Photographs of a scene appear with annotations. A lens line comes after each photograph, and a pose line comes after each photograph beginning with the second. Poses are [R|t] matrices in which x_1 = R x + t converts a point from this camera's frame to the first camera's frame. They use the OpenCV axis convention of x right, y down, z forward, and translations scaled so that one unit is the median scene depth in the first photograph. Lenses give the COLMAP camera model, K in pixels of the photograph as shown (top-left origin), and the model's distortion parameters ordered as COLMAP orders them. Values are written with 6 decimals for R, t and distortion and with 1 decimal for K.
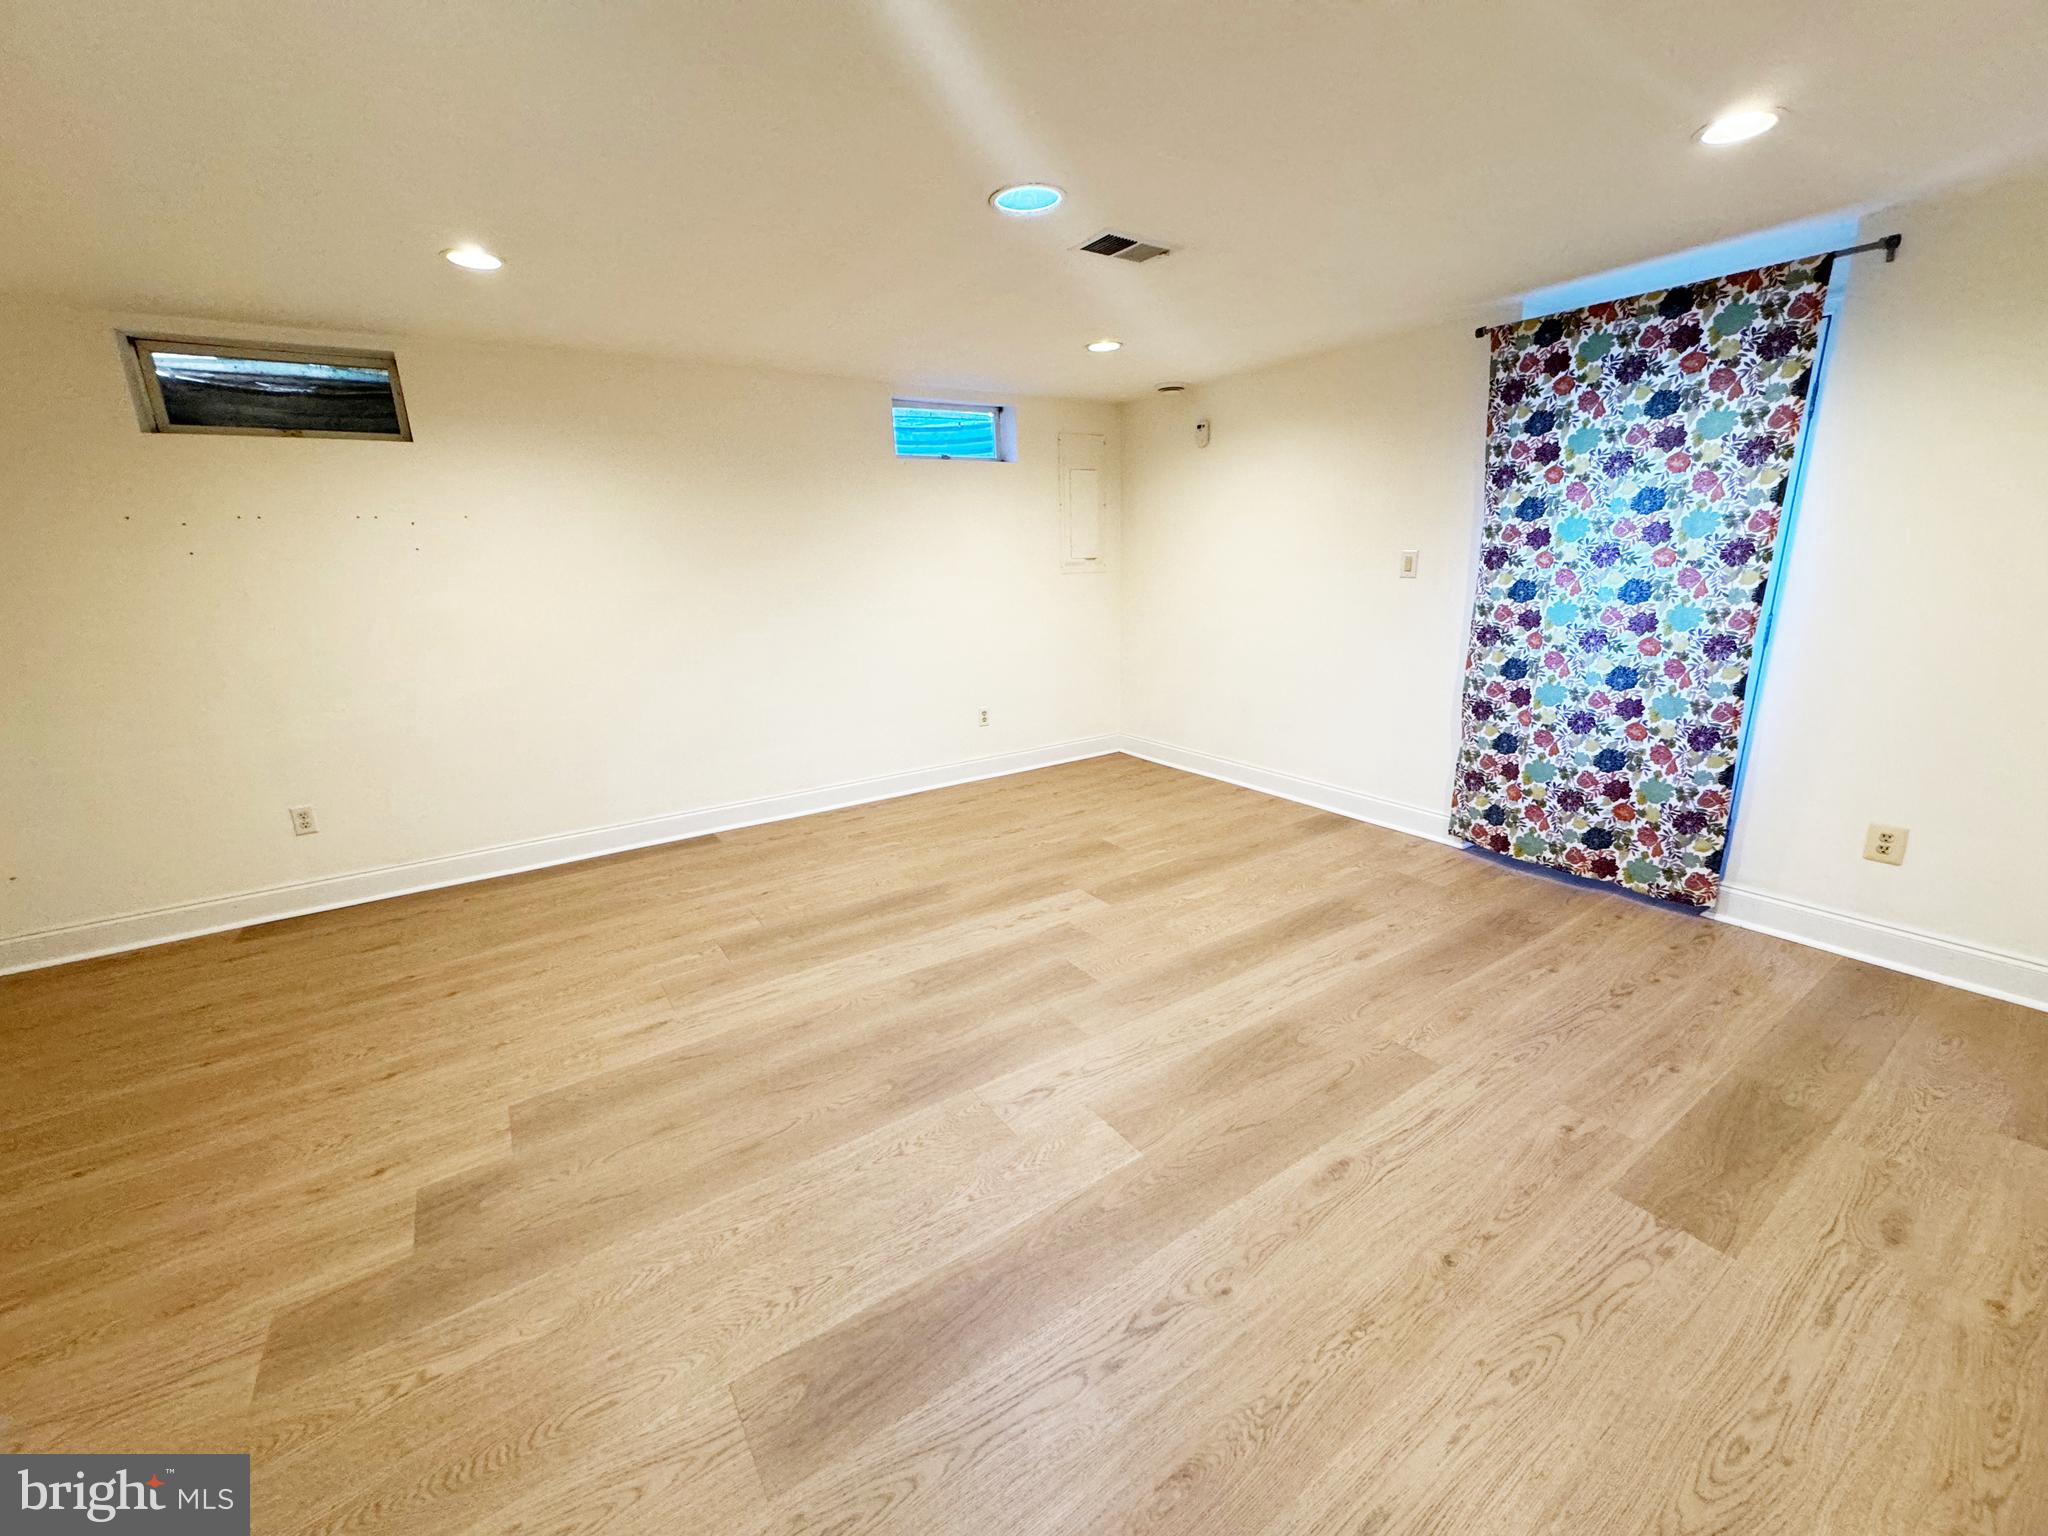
lens RADIAL K [[819.5, 0, 1016.6], [0, 819.5, 773.6], [0, 0, 1]] dist [-0.002608, 0.000306]
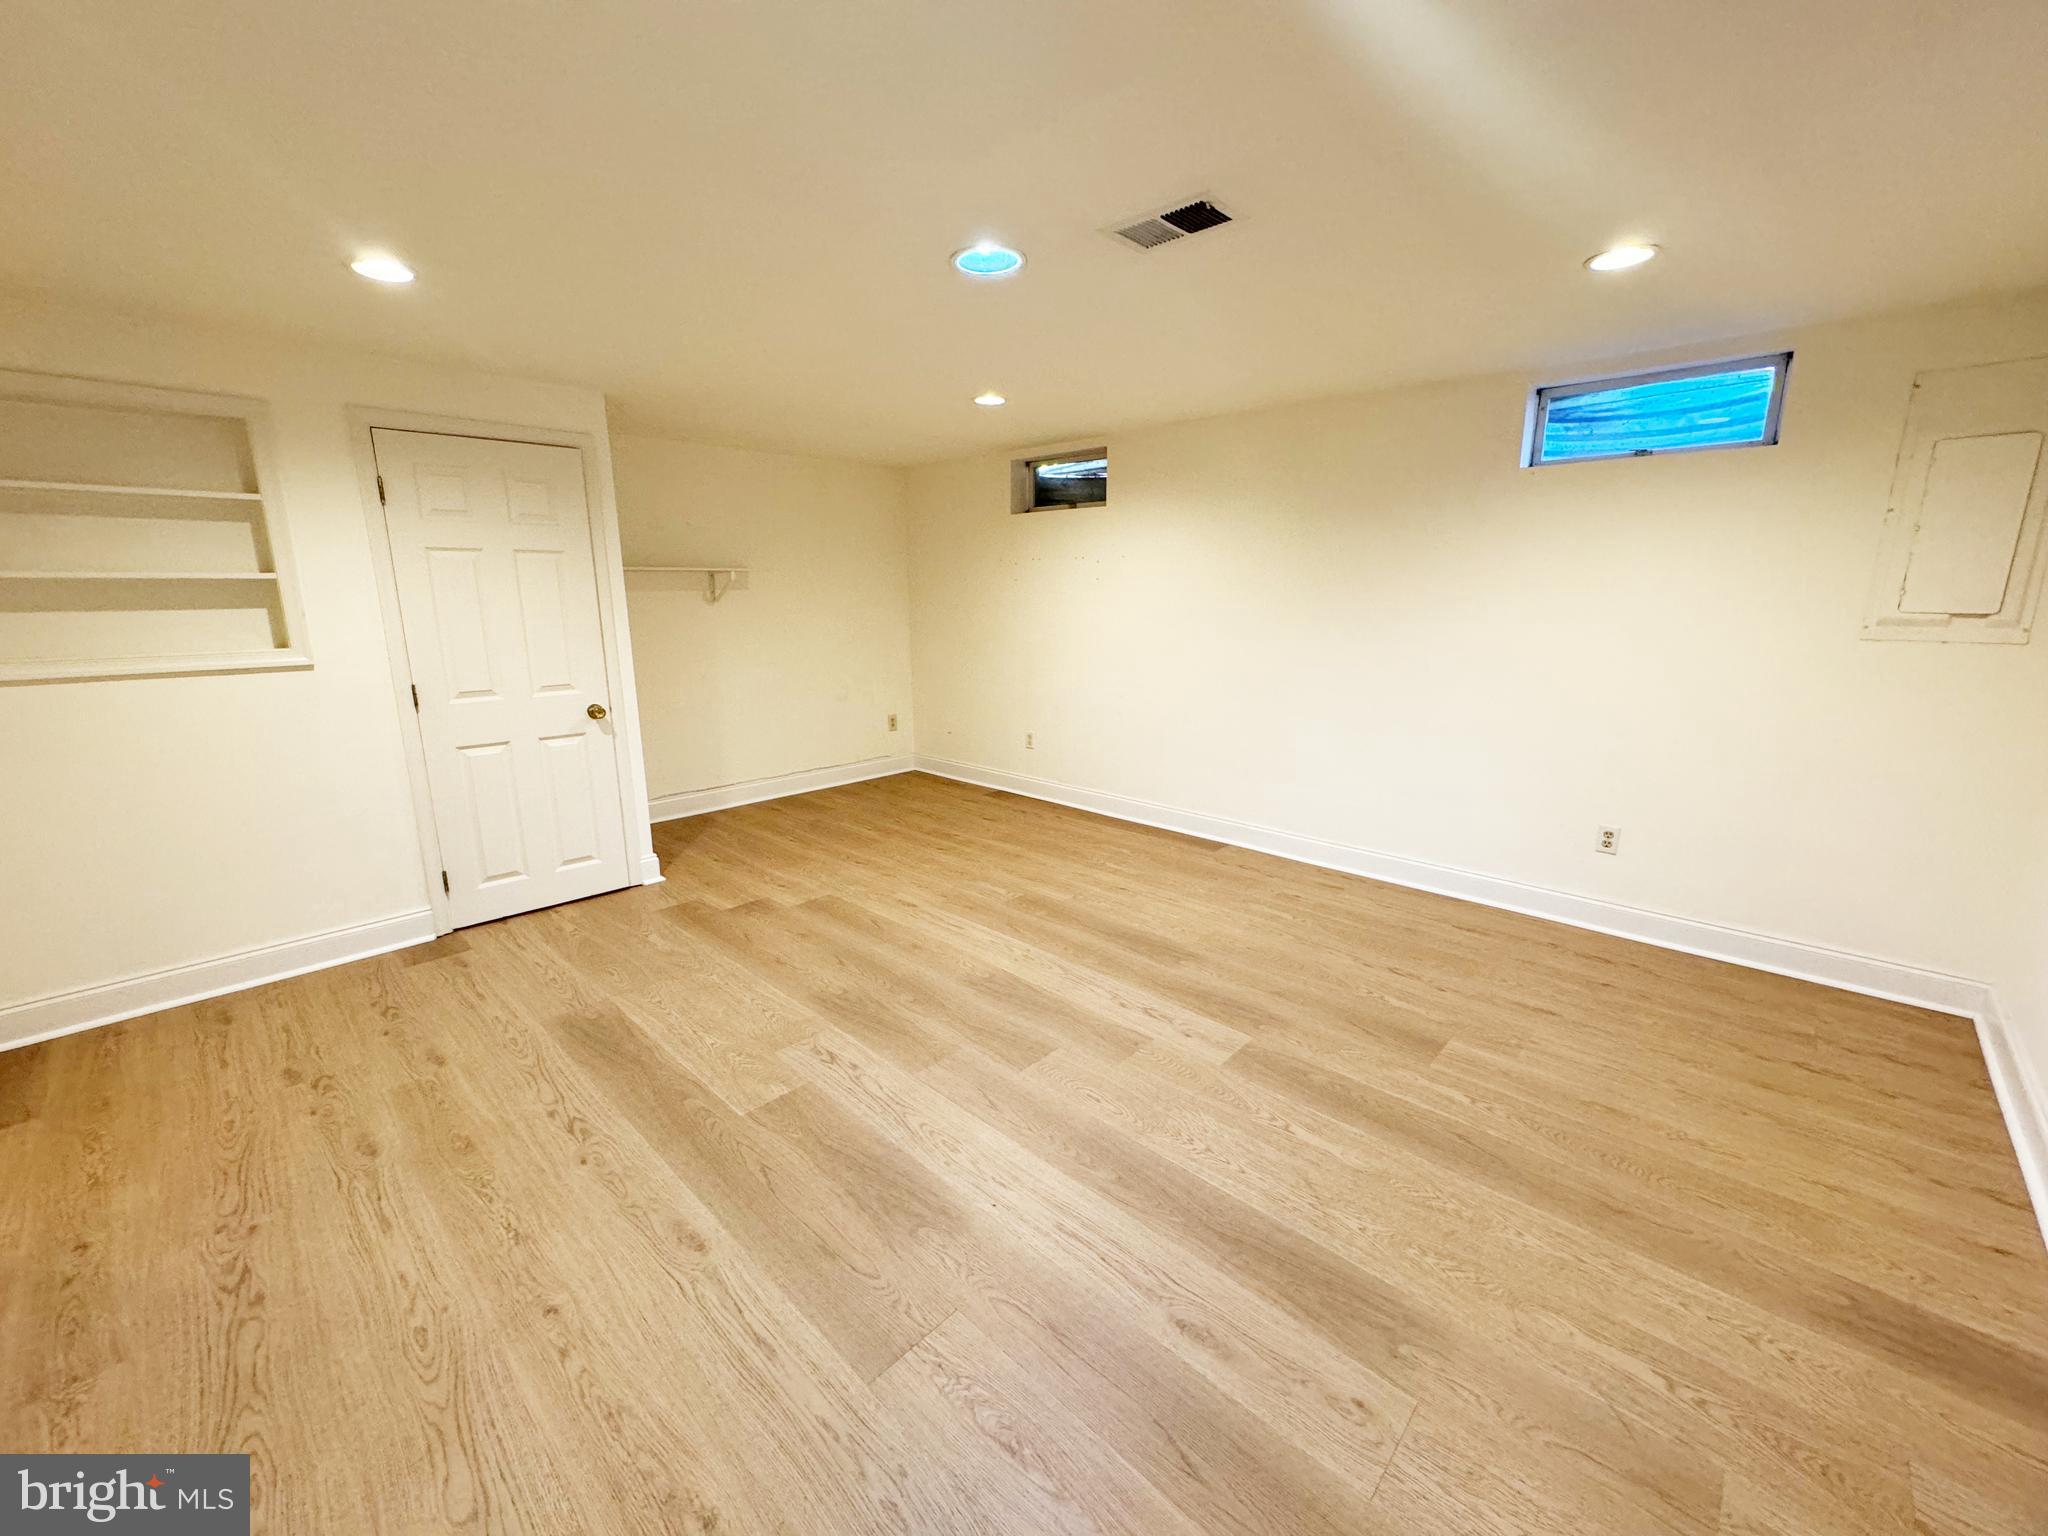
lens RADIAL K [[819.5, 0, 1020.5], [0, 819.5, 765.0], [0, 0, 1]] dist [-0.002608, 0.000306]
pose [[0.216941, 0.236063, -0.947212, 0.791590], [-0.256838, 0.949937, 0.177917, -0.206381], [0.941791, 0.204683, 0.266710, 0.618899]]
